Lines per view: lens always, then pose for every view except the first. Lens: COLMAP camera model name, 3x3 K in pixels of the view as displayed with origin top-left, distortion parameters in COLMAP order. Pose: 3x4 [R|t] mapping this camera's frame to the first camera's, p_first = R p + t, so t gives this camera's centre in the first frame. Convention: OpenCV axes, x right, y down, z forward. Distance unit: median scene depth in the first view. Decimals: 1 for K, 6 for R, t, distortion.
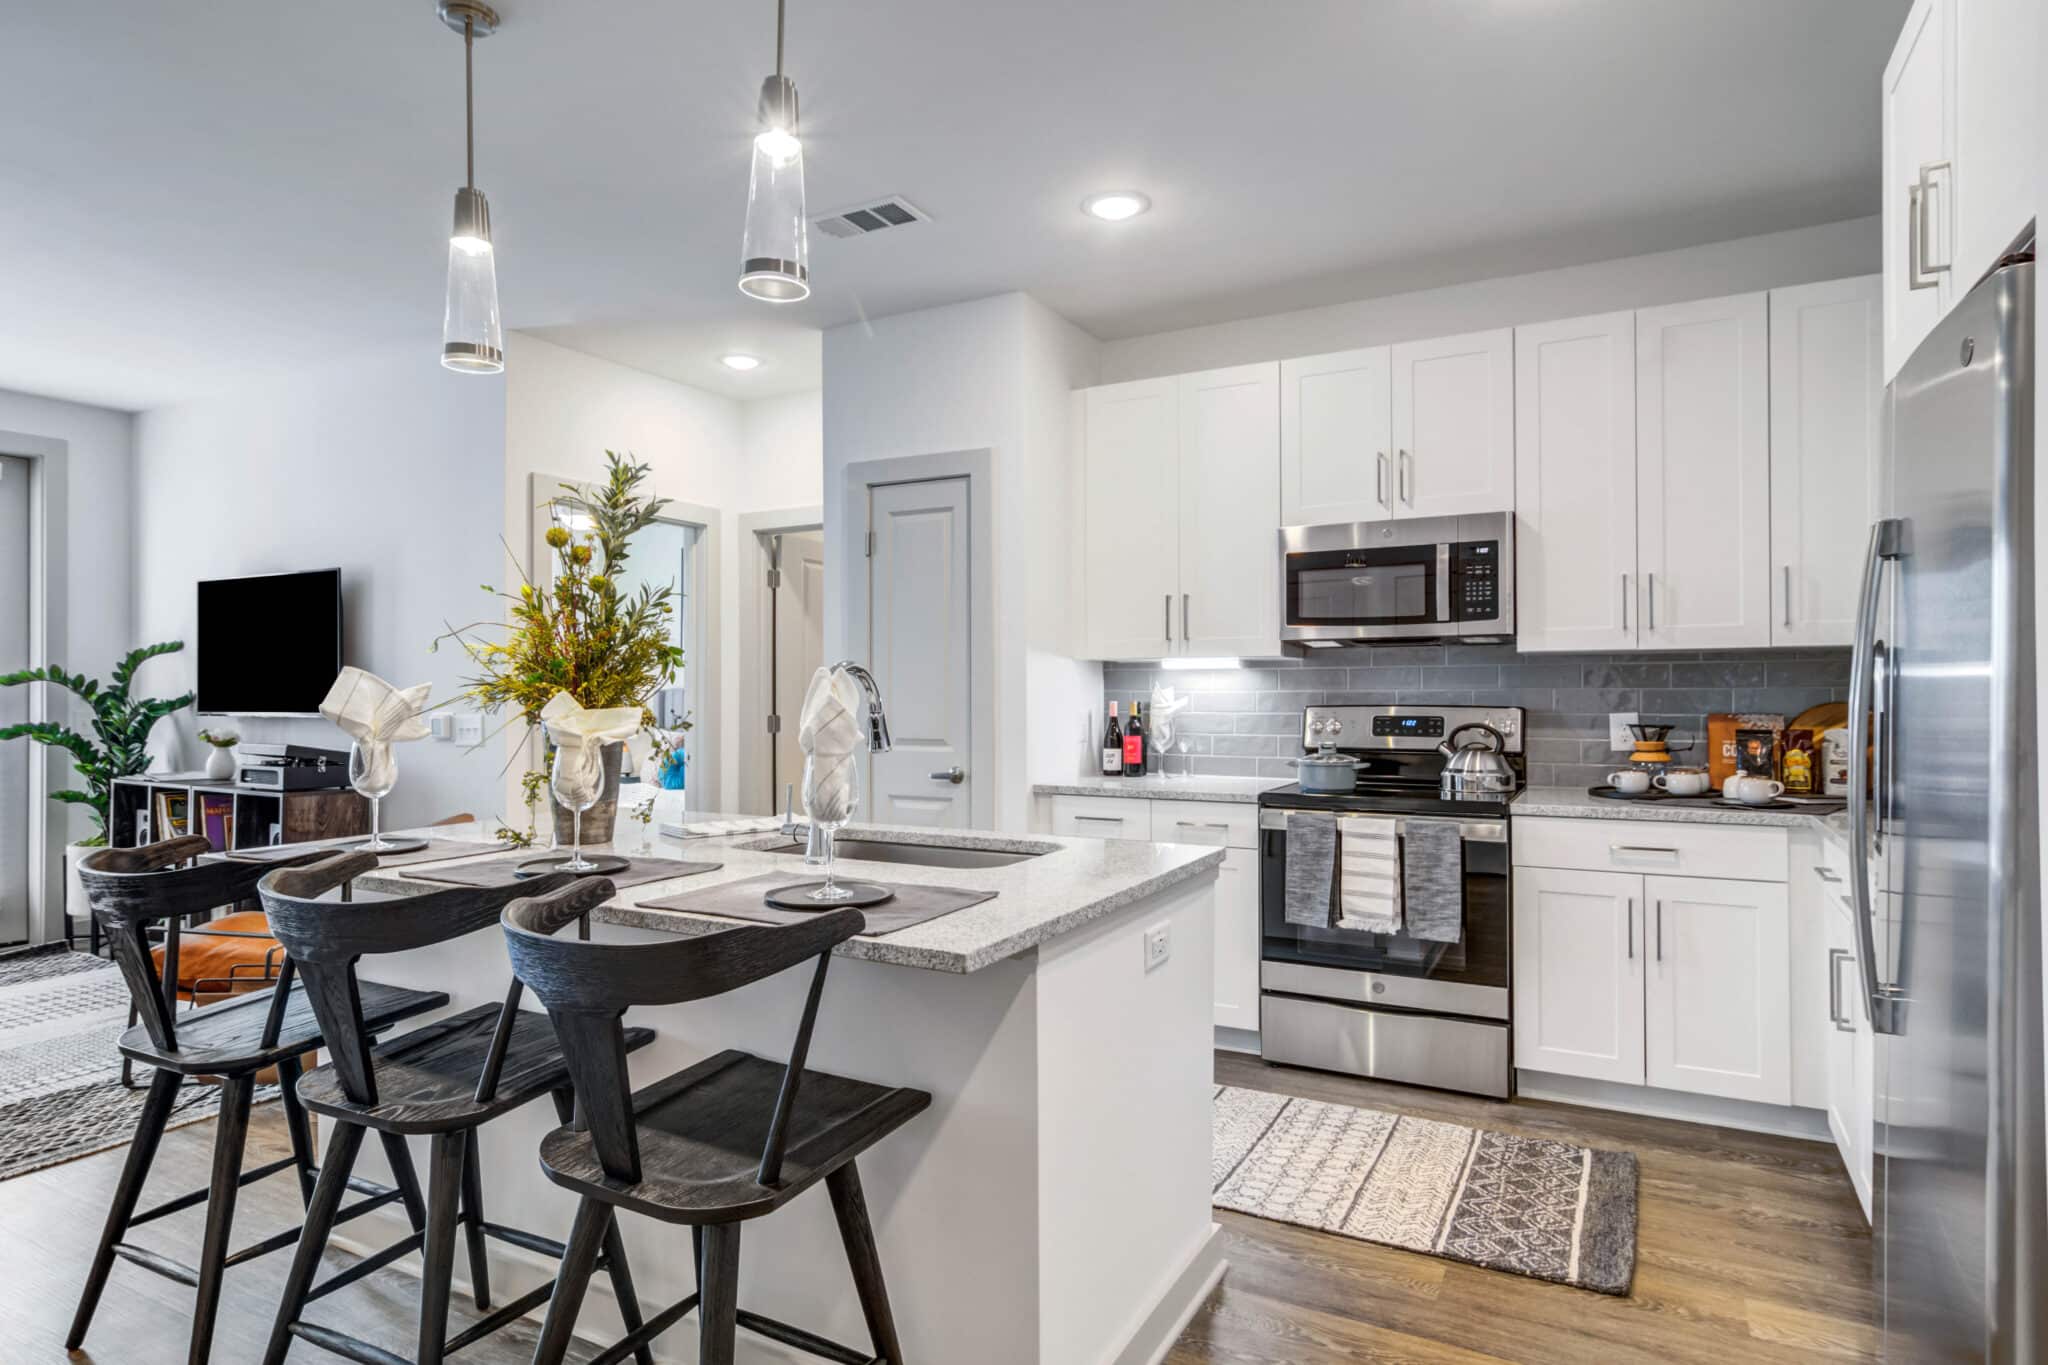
lens RADIAL K [[1126.0, 0, 1024.7], [0, 1126.0, 670.4], [0, 0, 1]] dist [-0.003447, -0.000764]
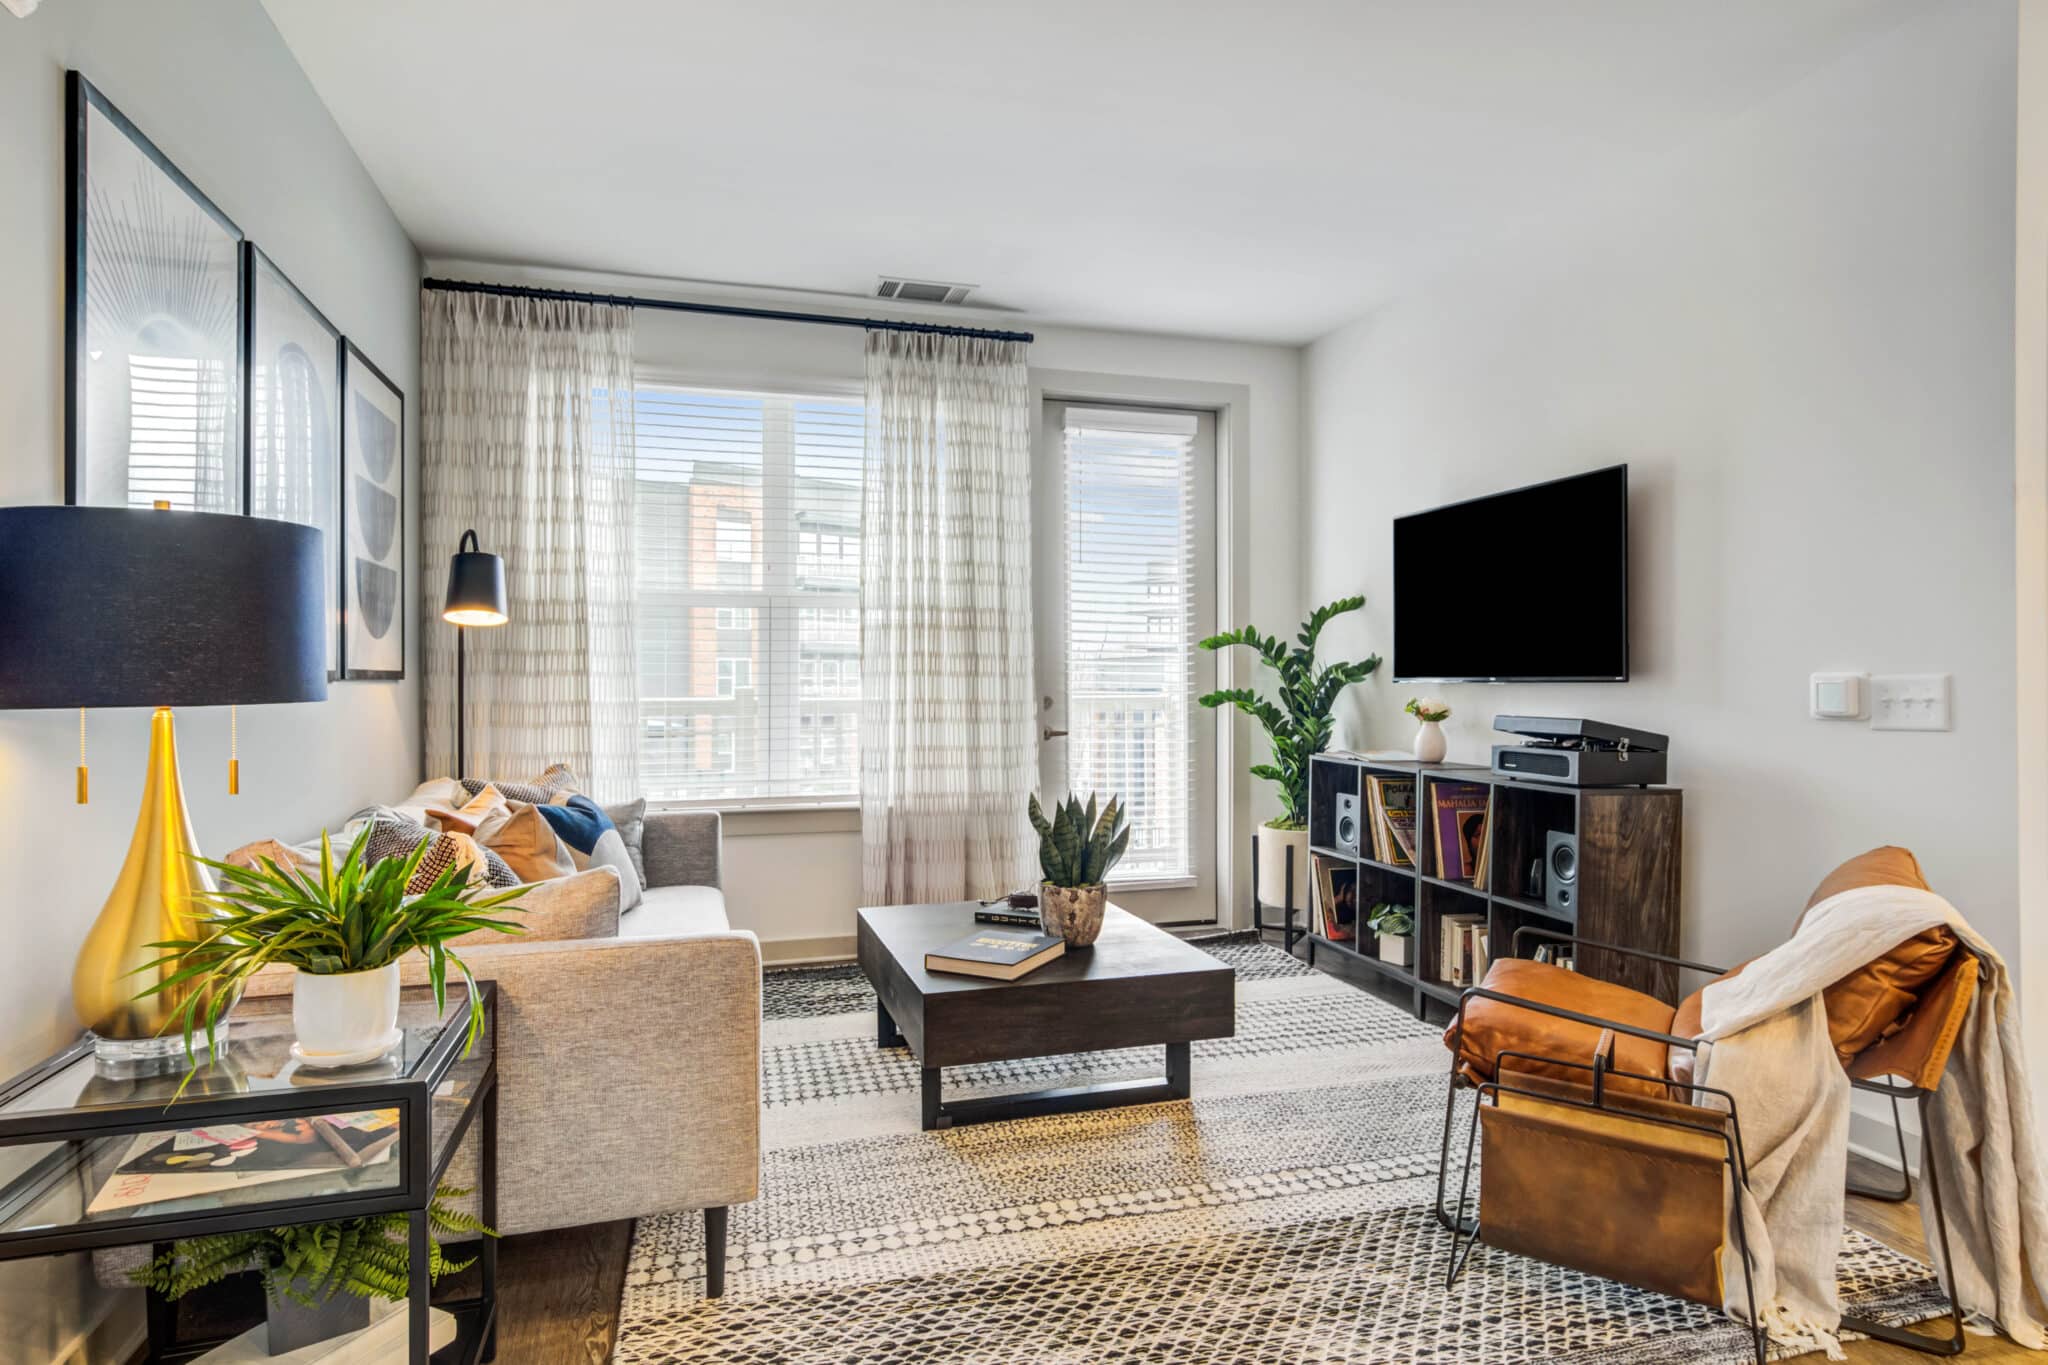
lens RADIAL K [[1126.0, 0, 1025.2], [0, 1126.0, 682.9], [0, 0, 1]] dist [-0.003447, -0.000764]
pose [[0.702294, 0.004584, -0.711873, -0.339983], [0.008020, 0.999865, 0.014351, 0.026267], [0.711842, -0.015787, 0.702162, 0.230082]]
